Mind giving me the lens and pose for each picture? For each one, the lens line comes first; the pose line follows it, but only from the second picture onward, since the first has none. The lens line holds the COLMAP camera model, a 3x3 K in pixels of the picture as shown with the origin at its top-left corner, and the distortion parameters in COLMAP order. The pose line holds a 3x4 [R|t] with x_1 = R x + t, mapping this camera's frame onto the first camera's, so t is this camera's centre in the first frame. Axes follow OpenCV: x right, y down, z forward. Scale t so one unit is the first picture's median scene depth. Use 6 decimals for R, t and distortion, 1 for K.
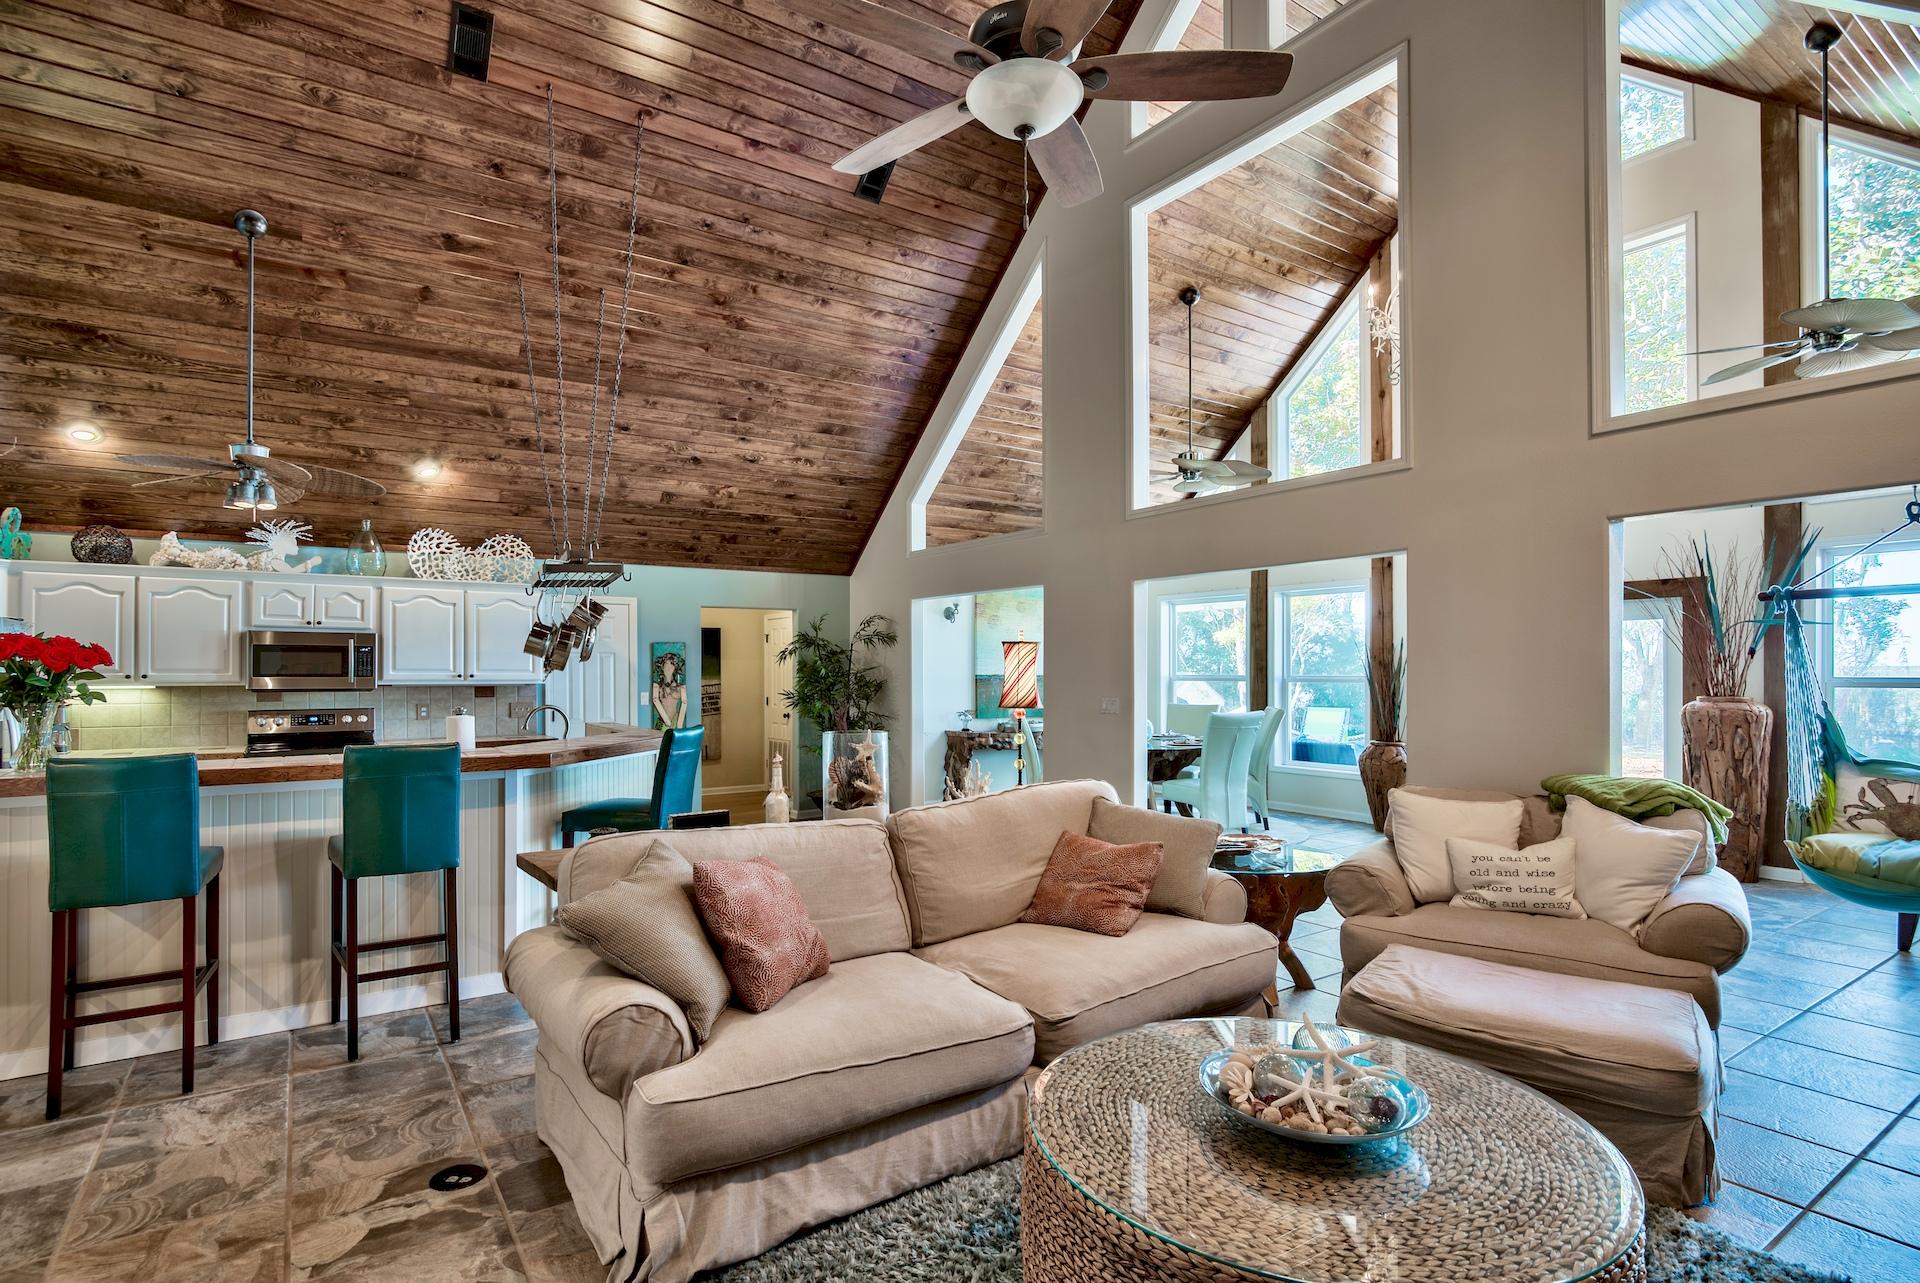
lens RADIAL K [[941.7, 0, 900.3], [0, 941.7, 664.7], [0, 0, 1]] dist [-0.001786, -0.000557]
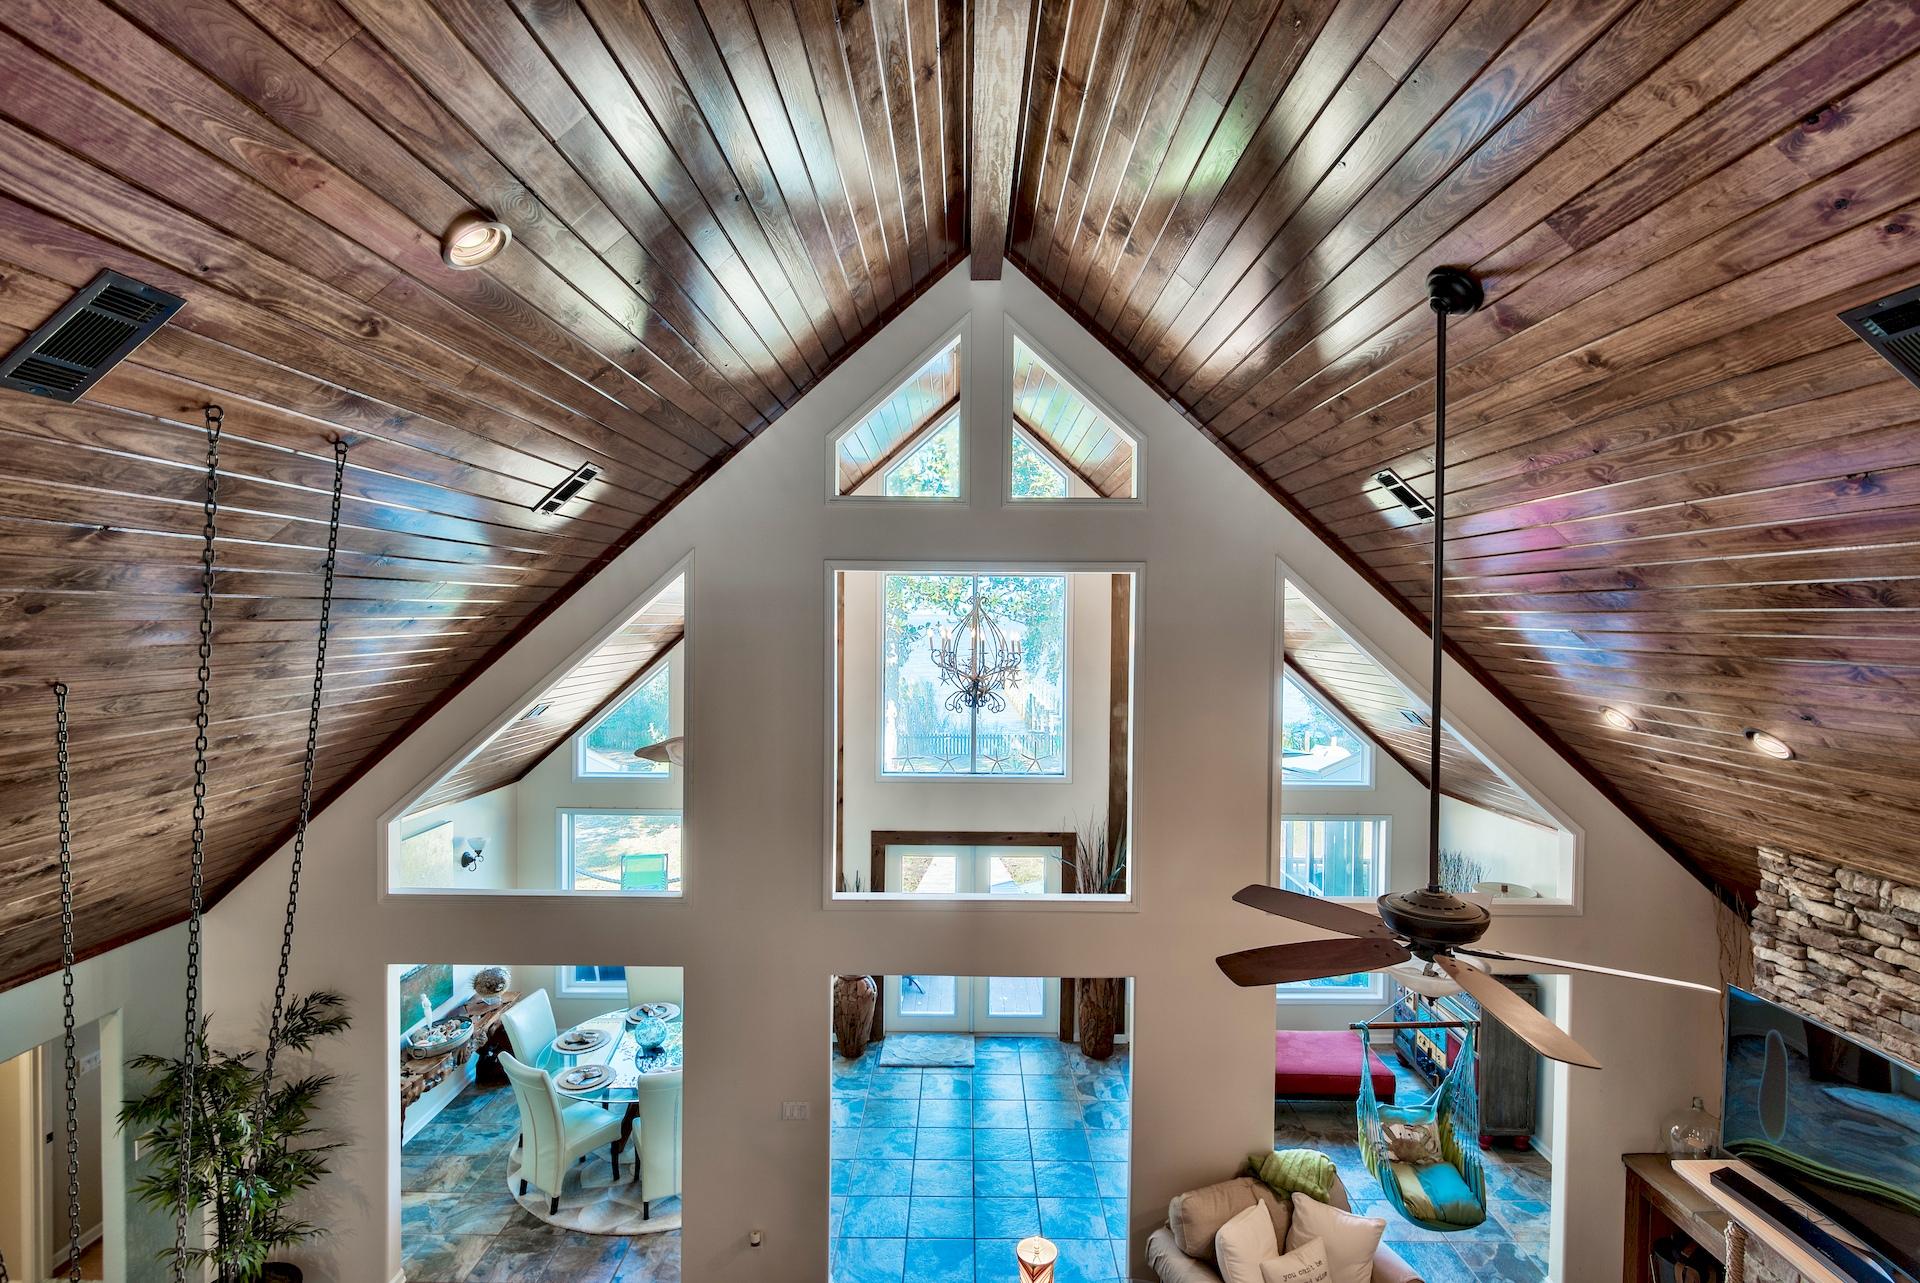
lens RADIAL K [[997.9, 0, 960.0], [0, 997.9, 641.5], [0, 0, 1]] dist [-0.003405, -0.000437]
pose [[0.538321, -0.014945, 0.842607, -0.438368], [-0.010095, 0.999657, 0.024180, -0.387001], [-0.842679, -0.021523, 0.537985, 0.336587]]
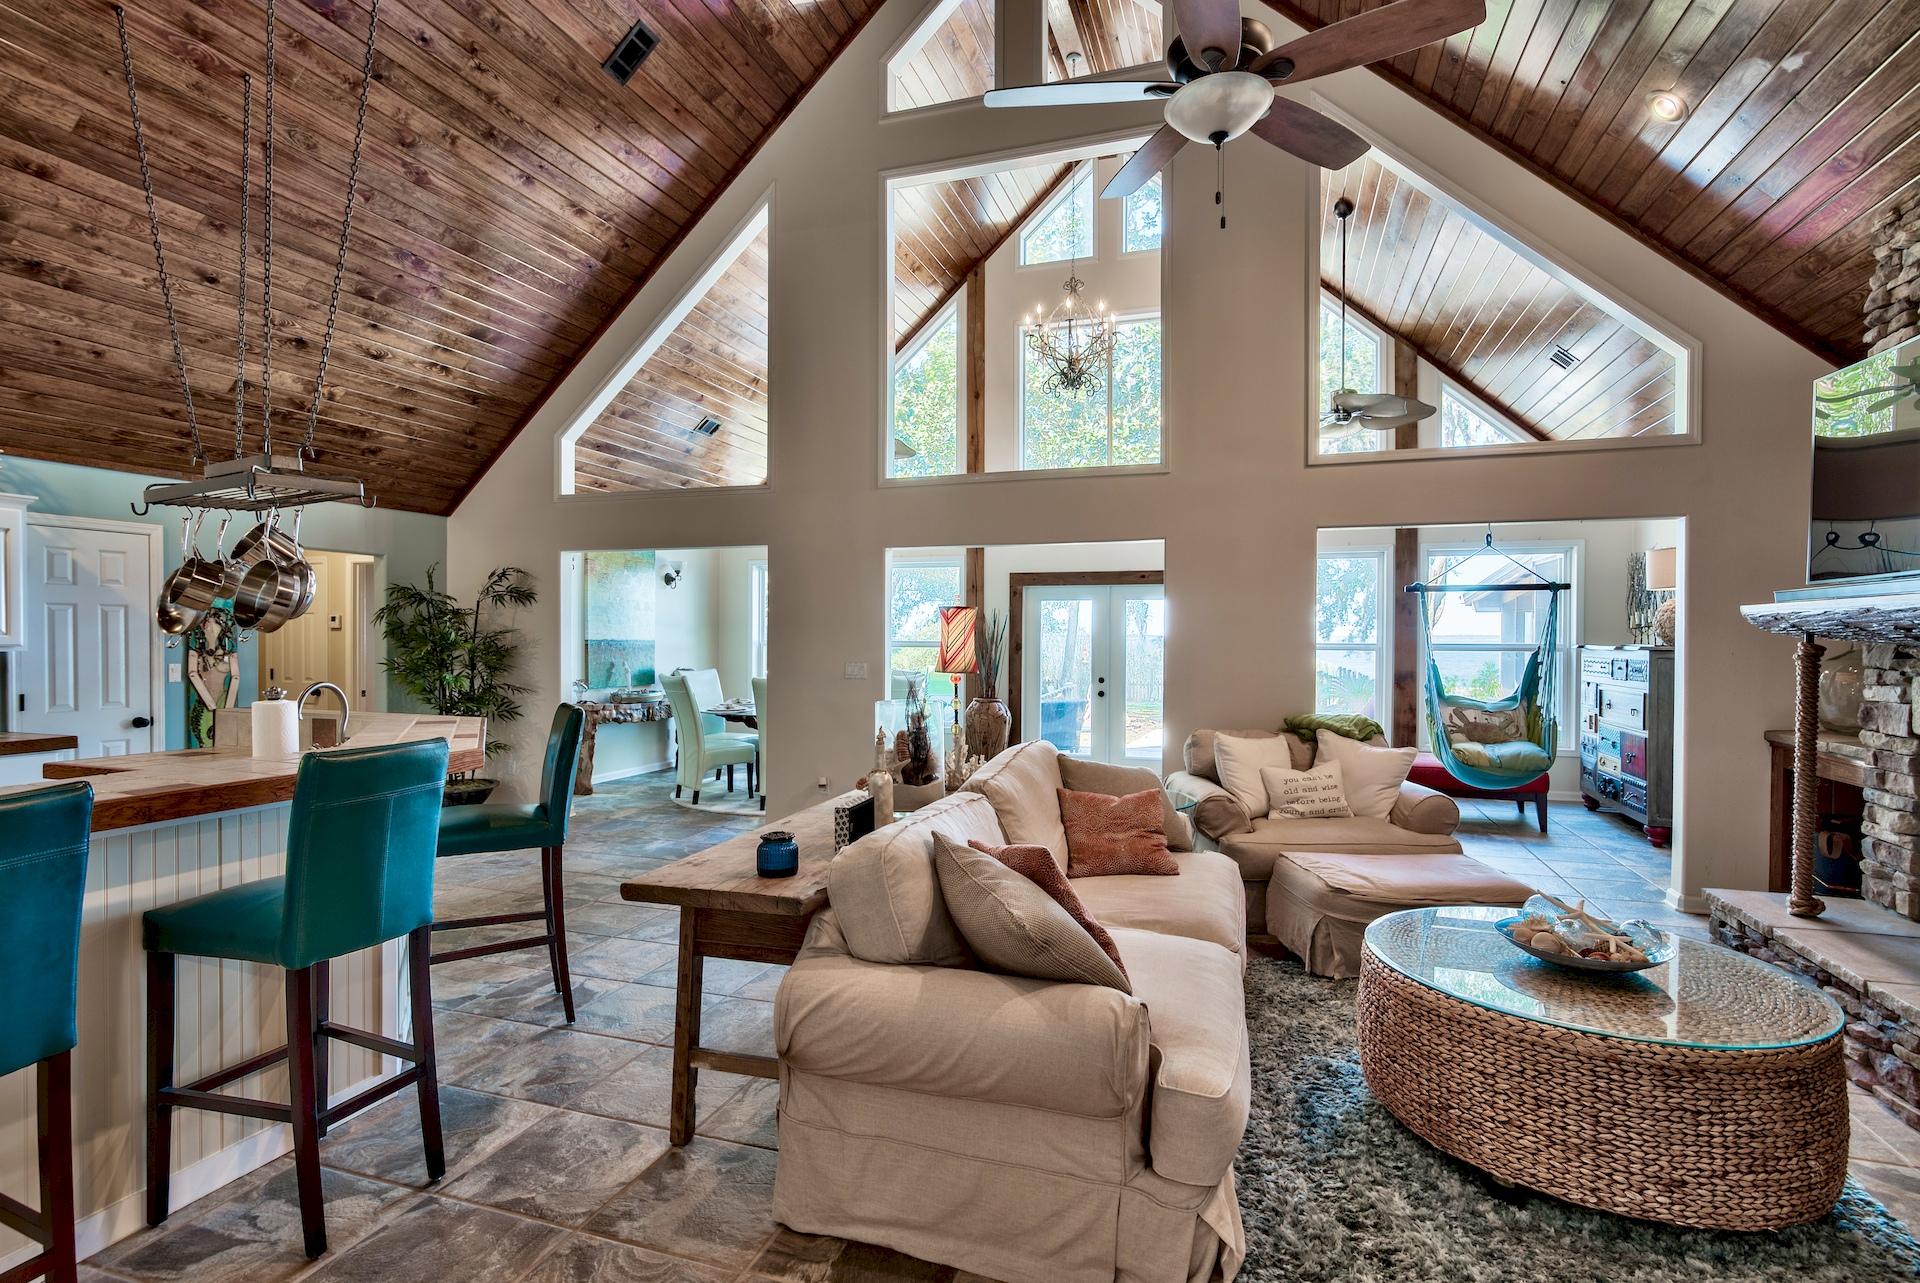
lens RADIAL K [[974.8, 0, 909.0], [0, 974.8, 642.5], [0, 0, 1]] dist [-0.001582, -0.000508]
pose [[0.794482, 0.001008, 0.607287, -0.330578], [-0.009090, 0.999906, 0.010232, 0.001966], [-0.607220, -0.013650, 0.794417, 0.127386]]
